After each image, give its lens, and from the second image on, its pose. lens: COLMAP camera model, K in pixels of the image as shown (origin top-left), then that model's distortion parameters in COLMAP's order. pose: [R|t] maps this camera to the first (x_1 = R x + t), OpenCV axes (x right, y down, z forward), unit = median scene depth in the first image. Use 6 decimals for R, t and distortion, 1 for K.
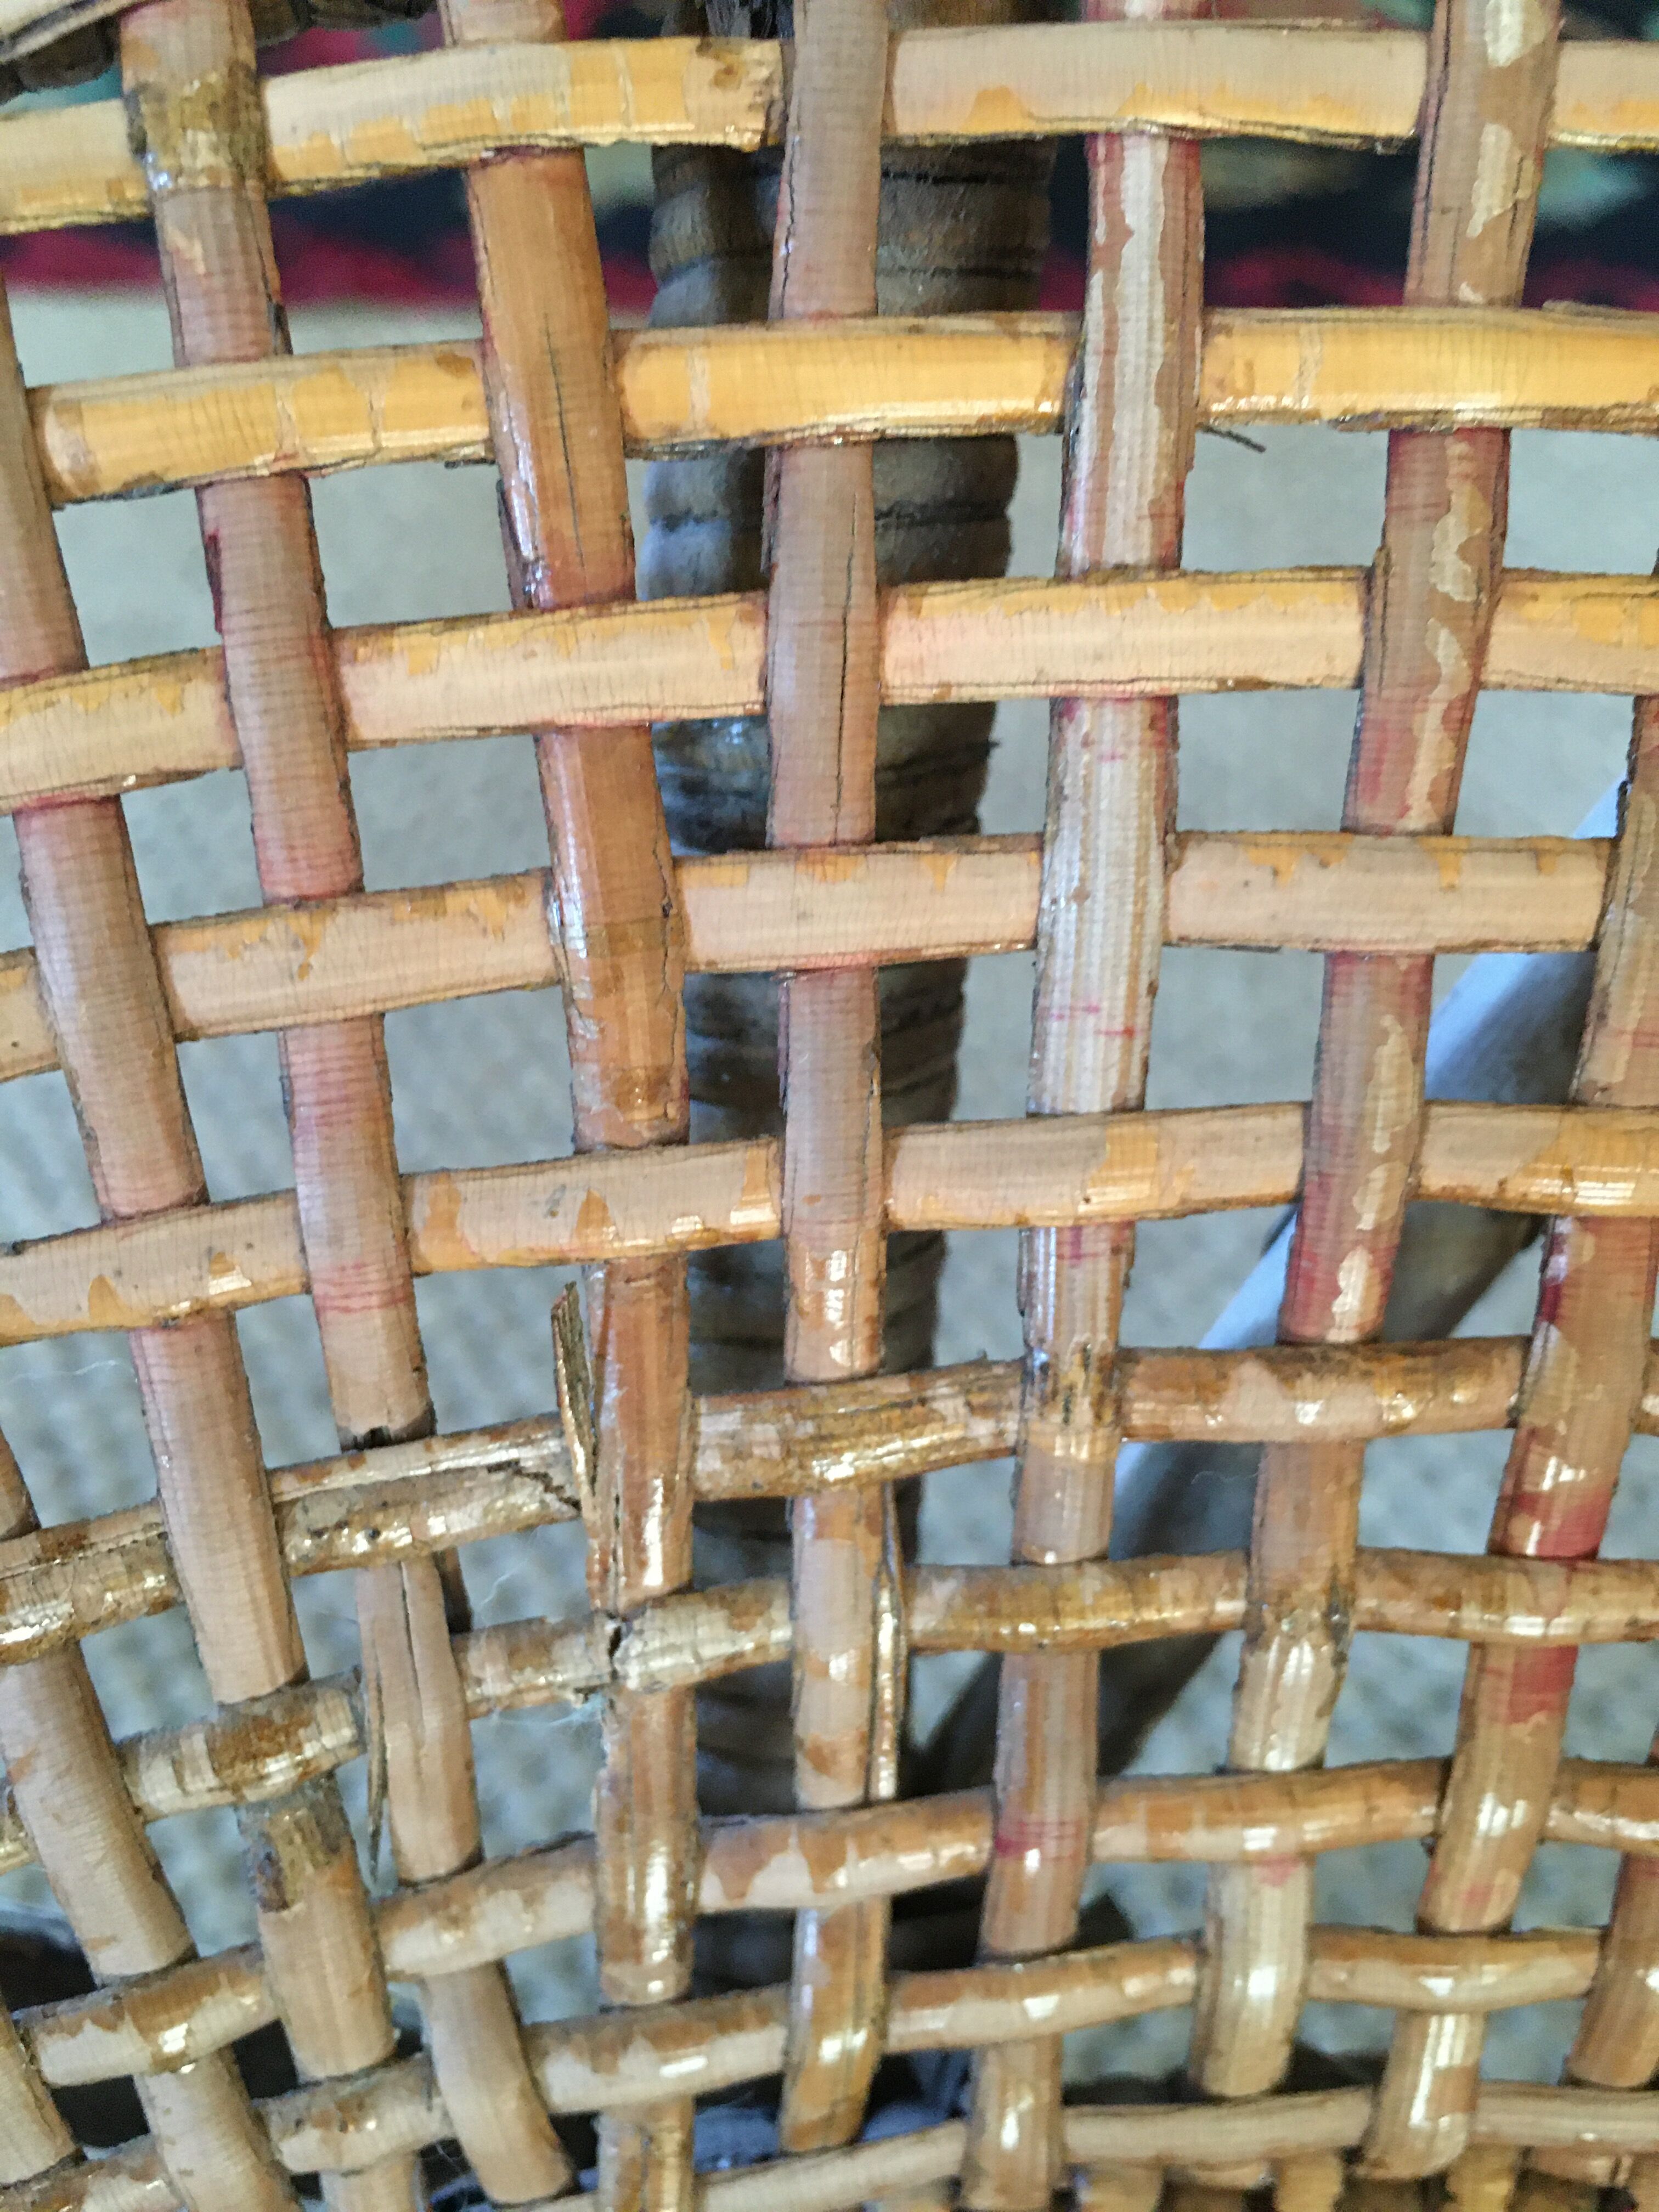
lens RADIAL K [[1963.2, 0, 842.0], [0, 1963.2, 1117.7], [0, 0, 1]] dist [0.042013, -0.067903]
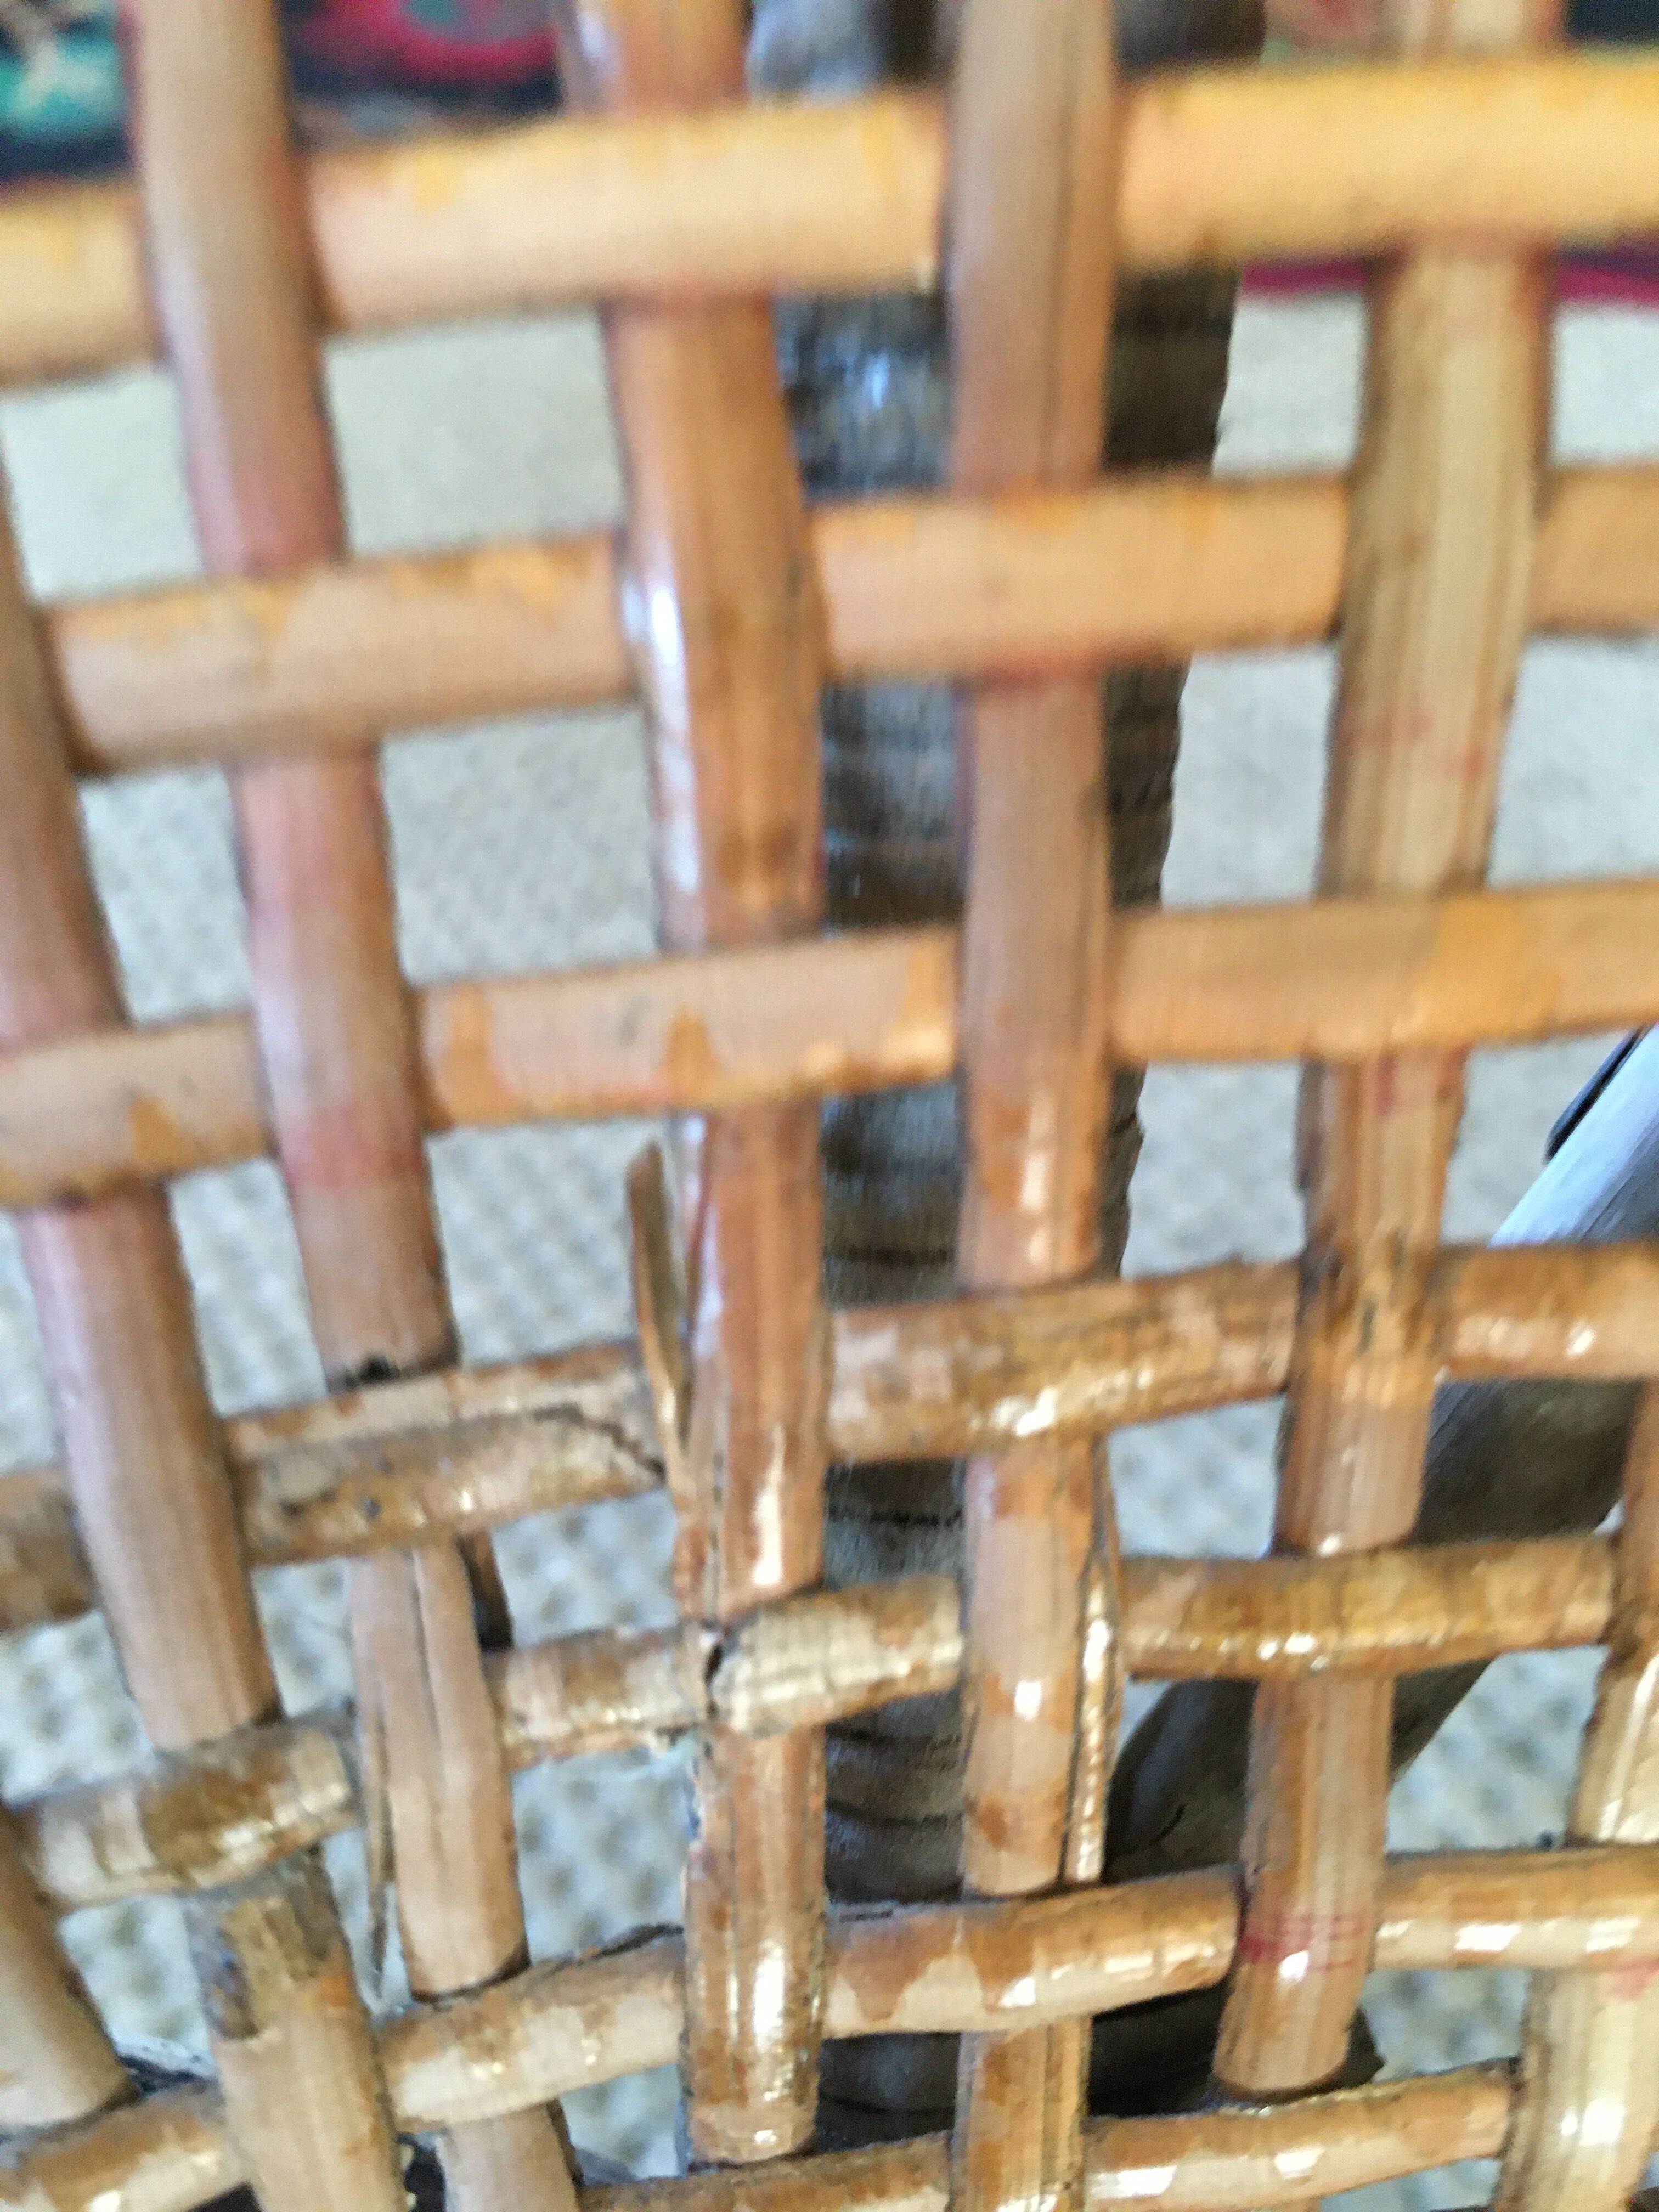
lens RADIAL K [[1870.8, 0, 849.2], [0, 1870.8, 1106.6], [0, 0, 1]] dist [0.053140, -0.120770]
pose [[0.999914, -0.003827, -0.012550, -0.057860], [0.003575, 0.999794, -0.019975, 0.080715], [0.012624, 0.019928, 0.999722, 0.324564]]
